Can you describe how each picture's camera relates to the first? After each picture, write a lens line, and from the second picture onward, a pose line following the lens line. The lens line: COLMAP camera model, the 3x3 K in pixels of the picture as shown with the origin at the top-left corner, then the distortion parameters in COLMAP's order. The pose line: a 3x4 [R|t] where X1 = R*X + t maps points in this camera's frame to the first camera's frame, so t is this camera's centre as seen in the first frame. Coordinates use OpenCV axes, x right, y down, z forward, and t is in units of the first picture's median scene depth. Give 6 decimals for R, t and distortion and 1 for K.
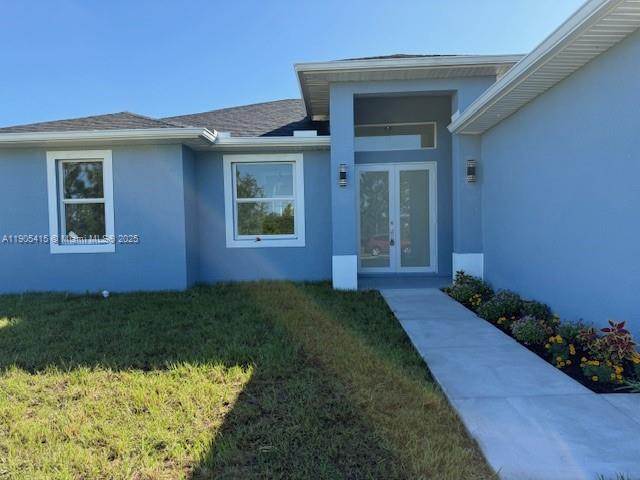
lens RADIAL K [[450.7, 0, 320.0], [0, 450.7, 240.0], [0, 0, 1]] dist [0.171641, -0.217341]
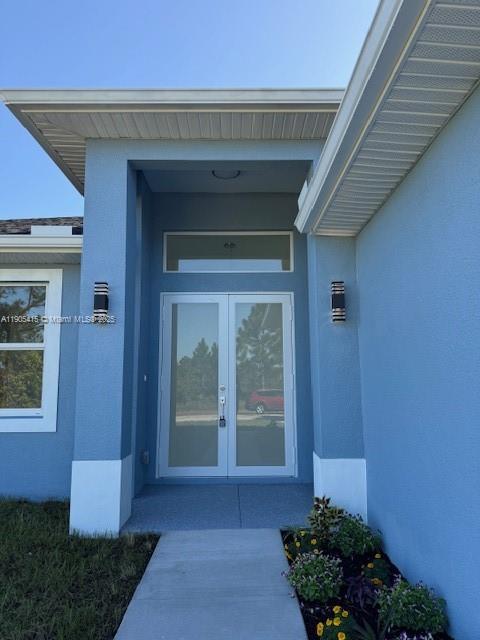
lens RADIAL K [[453.4, 0, 240.0], [0, 453.4, 320.0], [0, 0, 1]] dist [0.073049, -0.082172]
pose [[0.998825, 0.019685, 0.044283, 0.177408], [-0.012650, 0.988009, -0.153877, -0.040872], [-0.046781, 0.153136, 0.987097, 0.447676]]
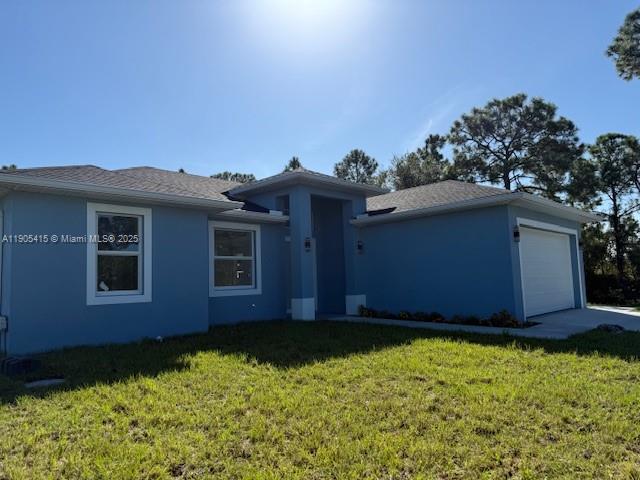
lens RADIAL K [[453.4, 0, 320.0], [0, 453.4, 240.0], [0, 0, 1]] dist [0.073049, -0.082172]
pose [[0.656663, 0.069403, 0.750984, -1.000238], [0.023554, 0.993384, -0.112400, 0.013466], [-0.753817, 0.091498, 0.650683, -0.017054]]
